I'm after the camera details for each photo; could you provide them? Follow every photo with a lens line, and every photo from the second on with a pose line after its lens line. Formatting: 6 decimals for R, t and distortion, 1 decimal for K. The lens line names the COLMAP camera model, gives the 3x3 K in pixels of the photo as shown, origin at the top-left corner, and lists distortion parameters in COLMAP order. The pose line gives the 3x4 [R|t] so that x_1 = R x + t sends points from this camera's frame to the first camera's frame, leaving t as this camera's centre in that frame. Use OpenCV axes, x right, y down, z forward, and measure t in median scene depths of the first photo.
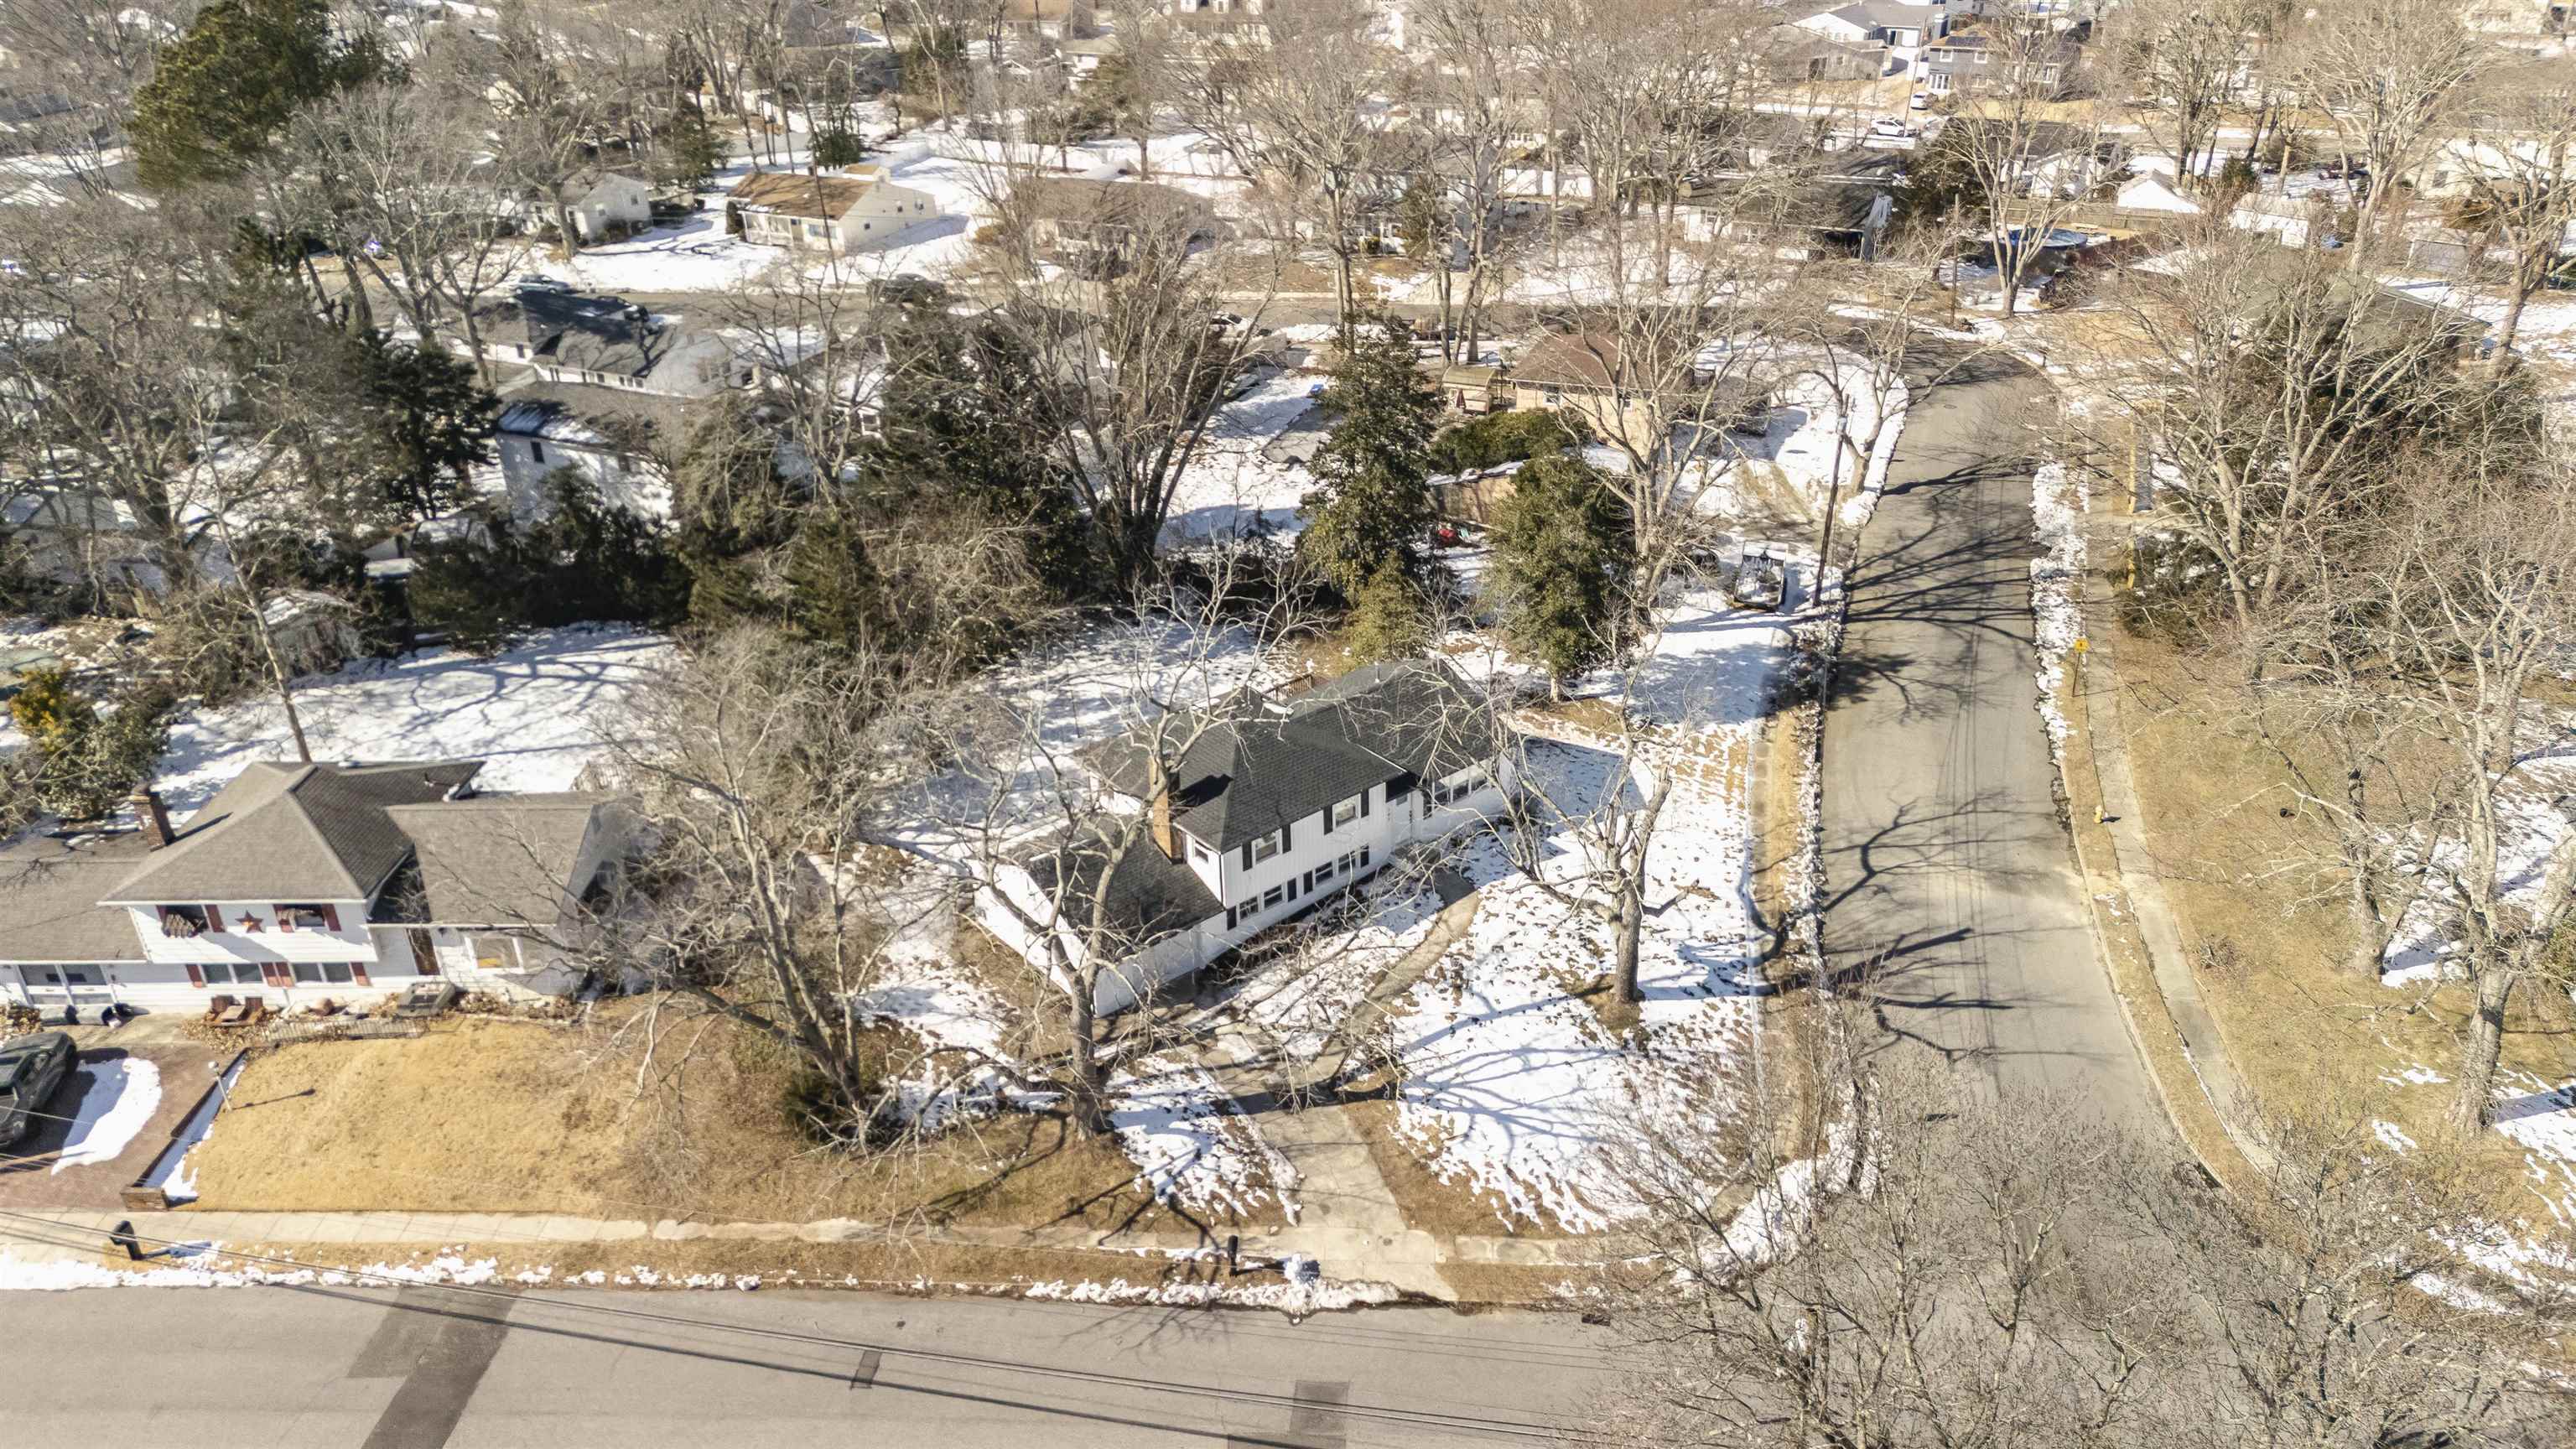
lens RADIAL K [[1873.3, 0, 1294.6], [0, 1873.3, 735.4], [0, 0, 1]] dist [0.060019, -0.001058]
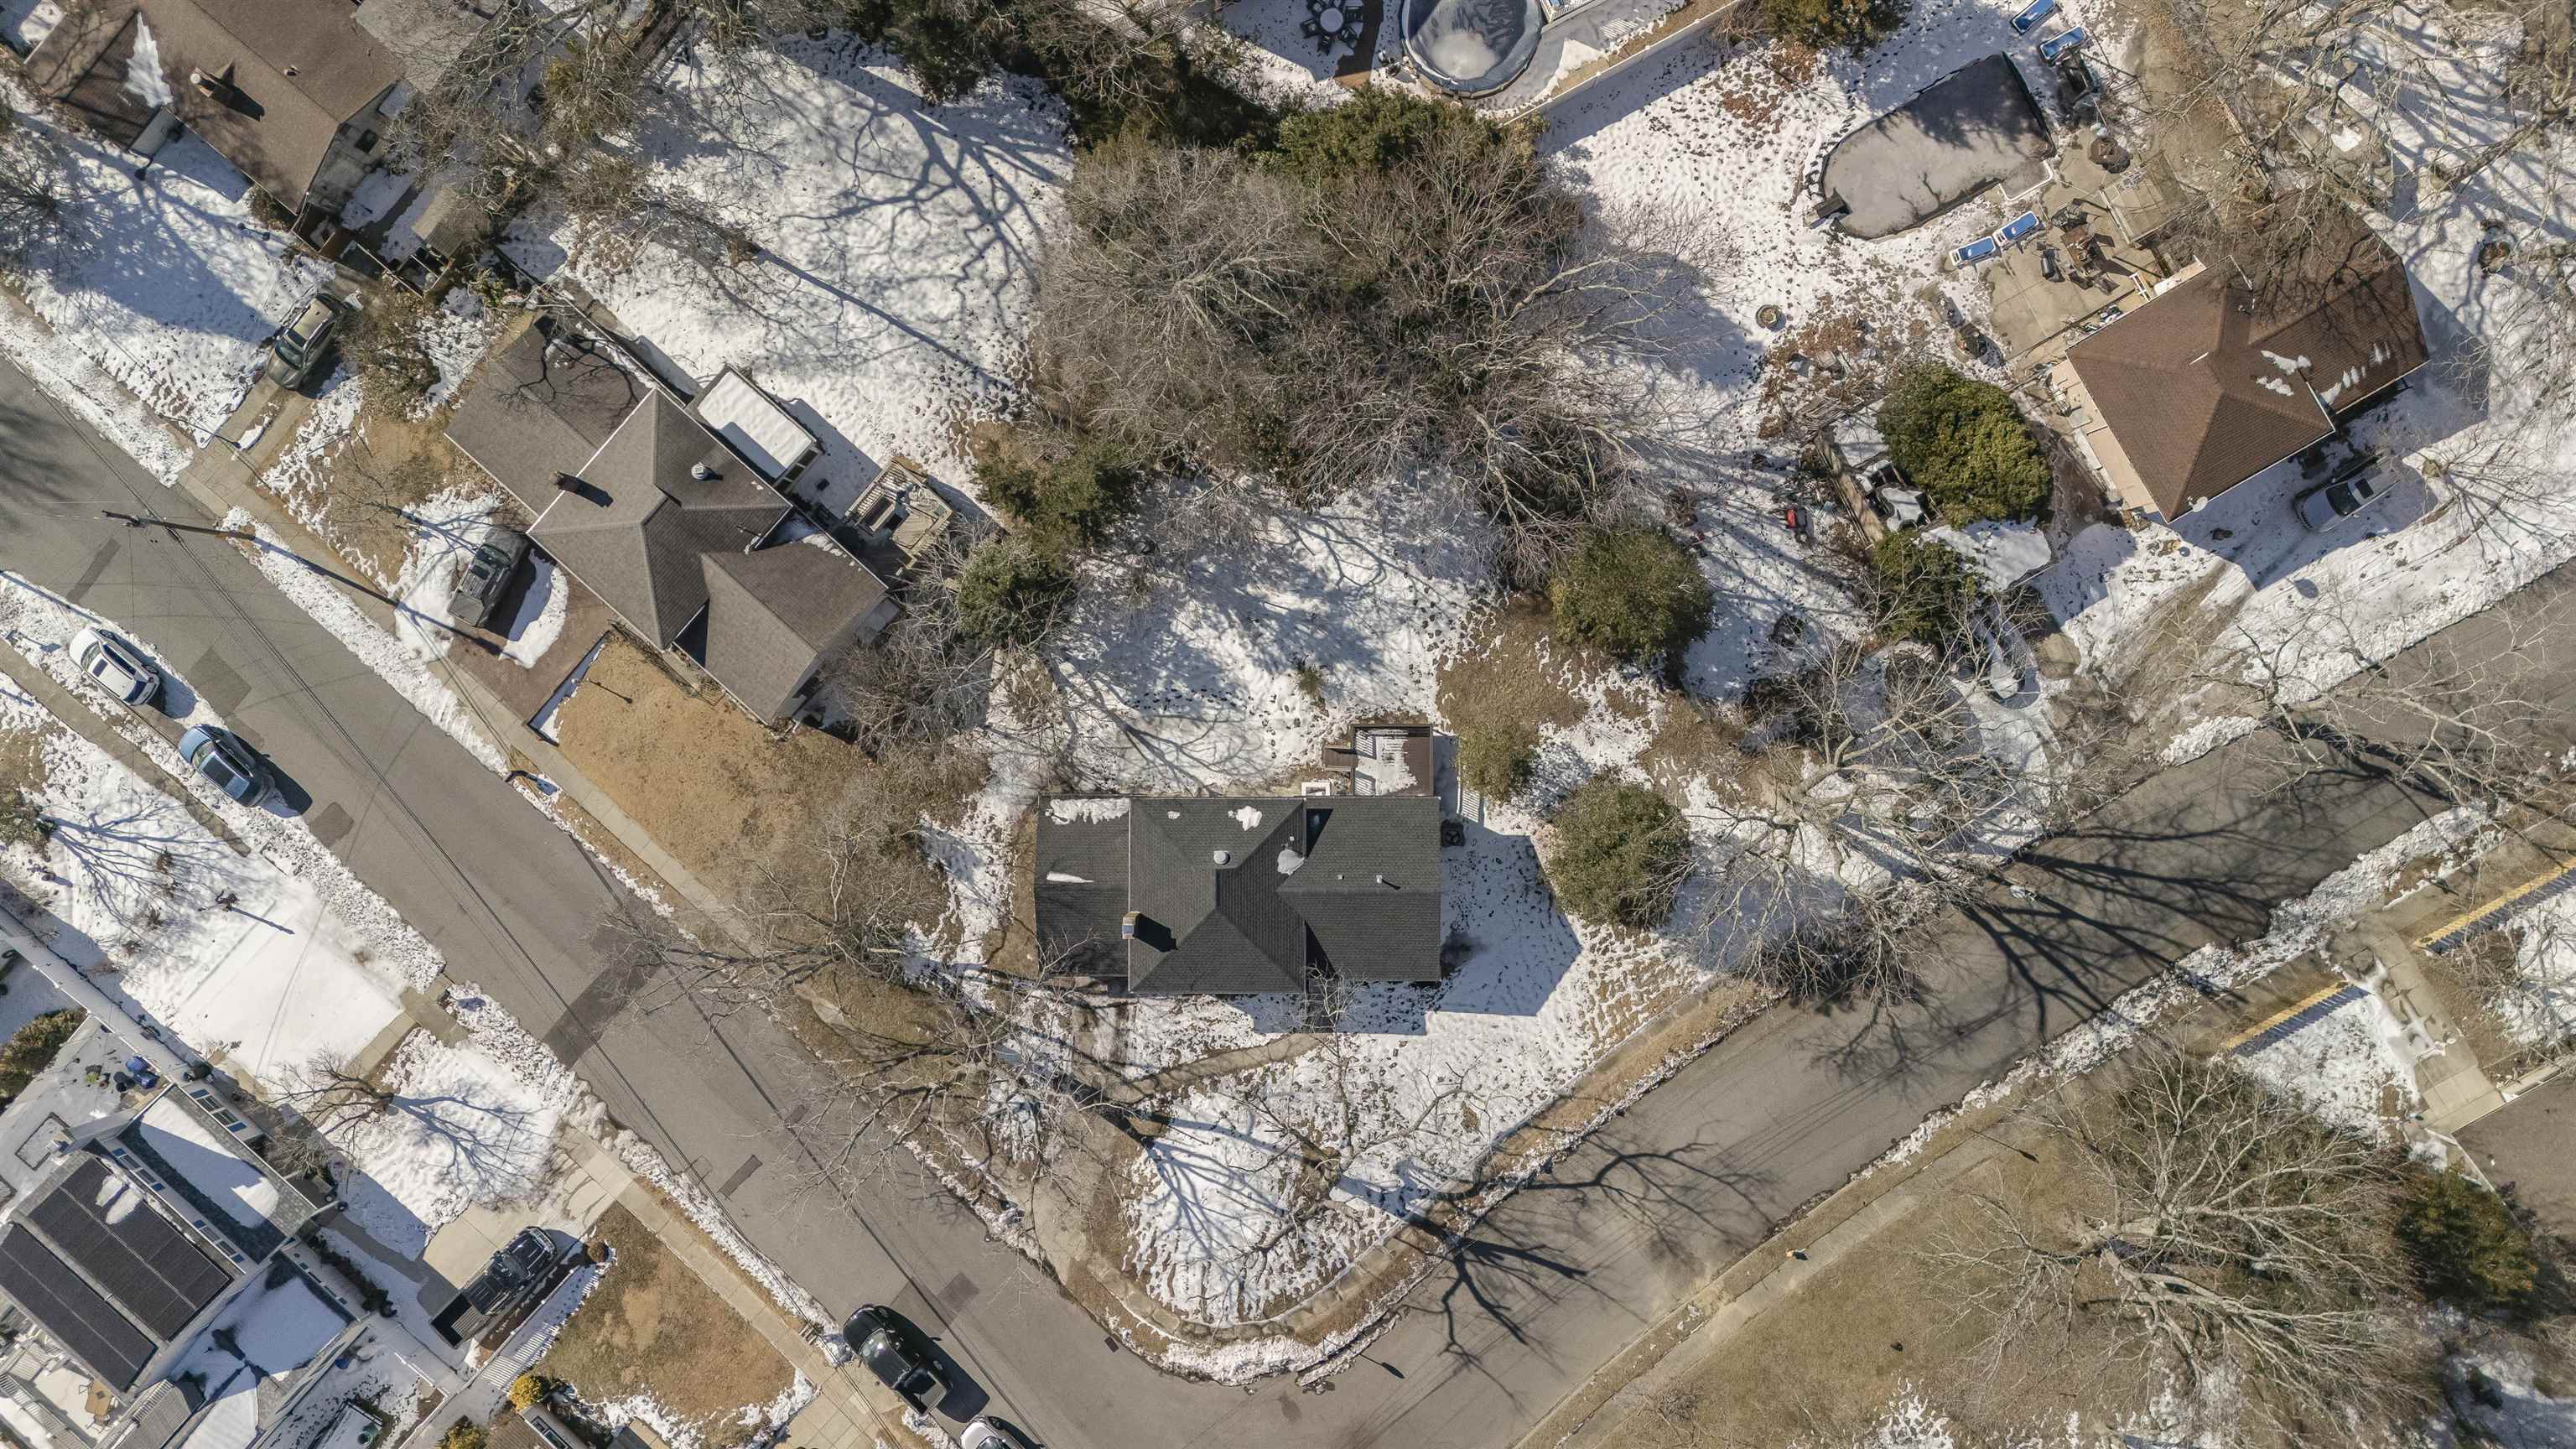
lens RADIAL K [[1873.3, 0, 1294.6], [0, 1873.3, 735.4], [0, 0, 1]] dist [0.060019, -0.001058]
pose [[0.772840, 0.634575, 0.005693, -0.074727], [-0.293841, 0.349885, 0.889516, -1.313222], [0.562473, -0.689126, 0.456869, 0.550556]]
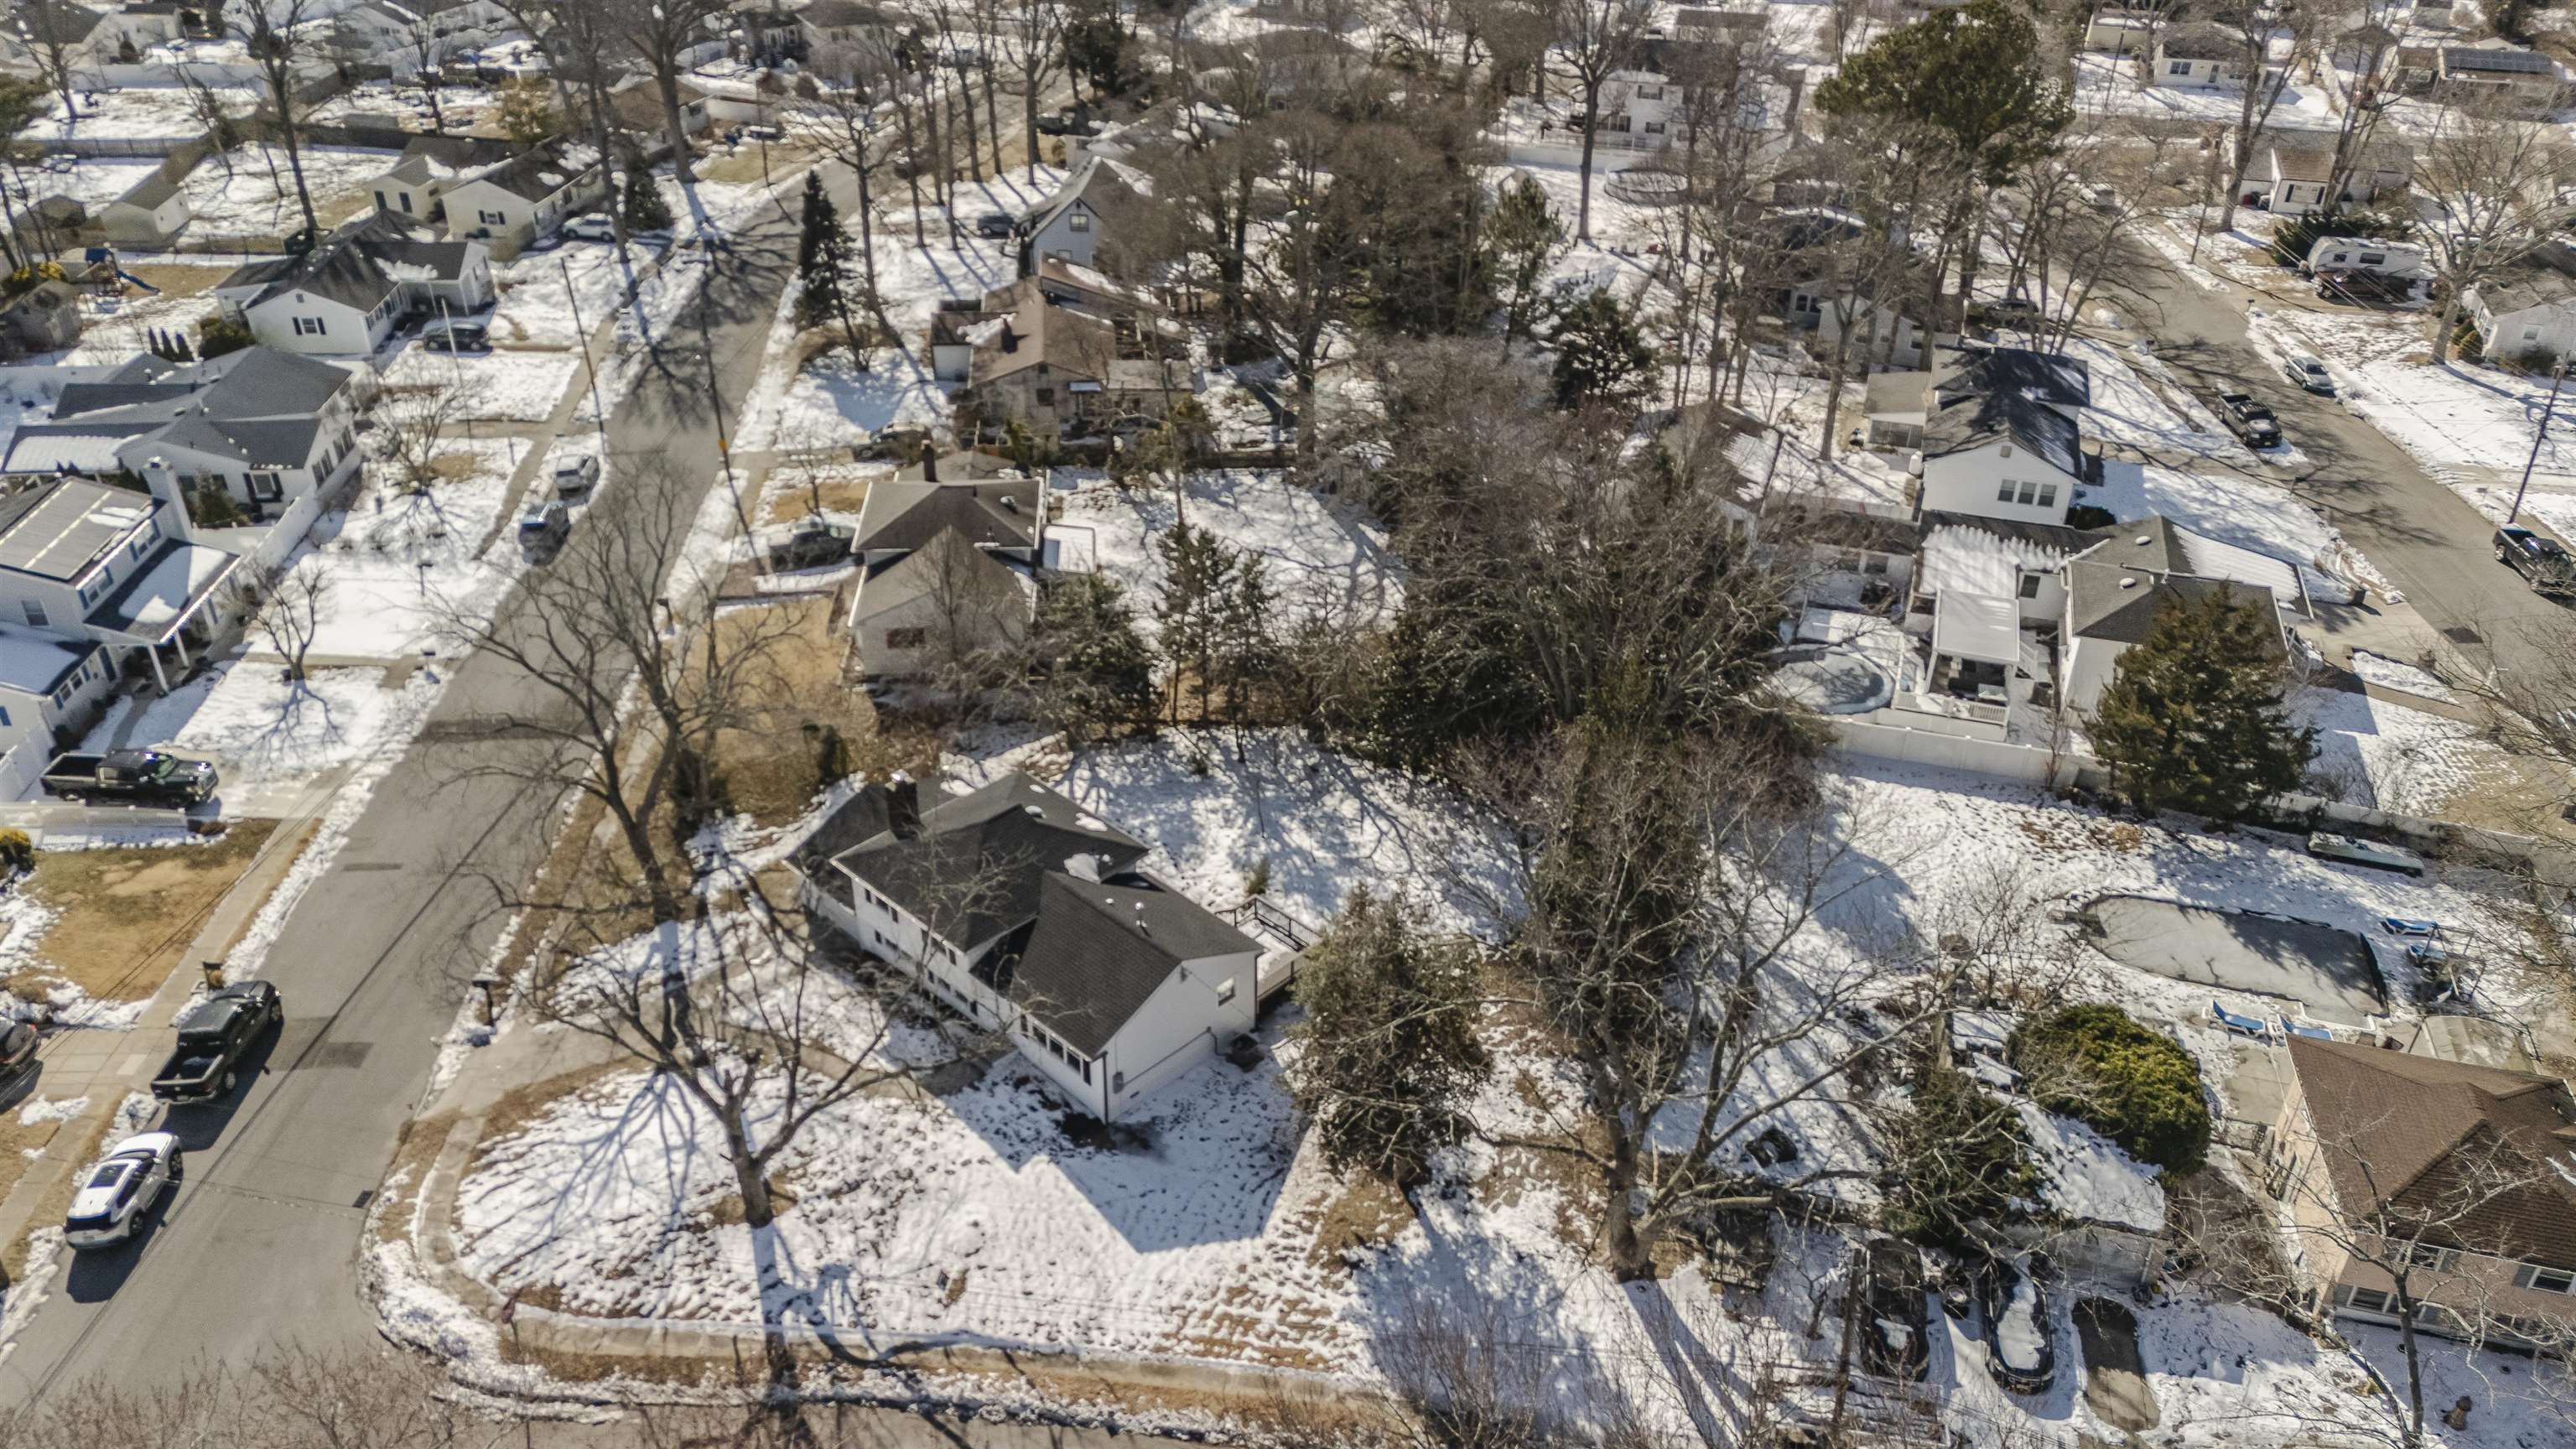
lens RADIAL K [[1873.3, 0, 1294.6], [0, 1873.3, 735.4], [0, 0, 1]] dist [0.060019, -0.001058]
pose [[0.110269, 0.546141, -0.830404, 0.920974], [-0.484974, 0.758850, 0.434681, -0.644497], [0.867549, 0.354793, 0.348542, 0.812543]]
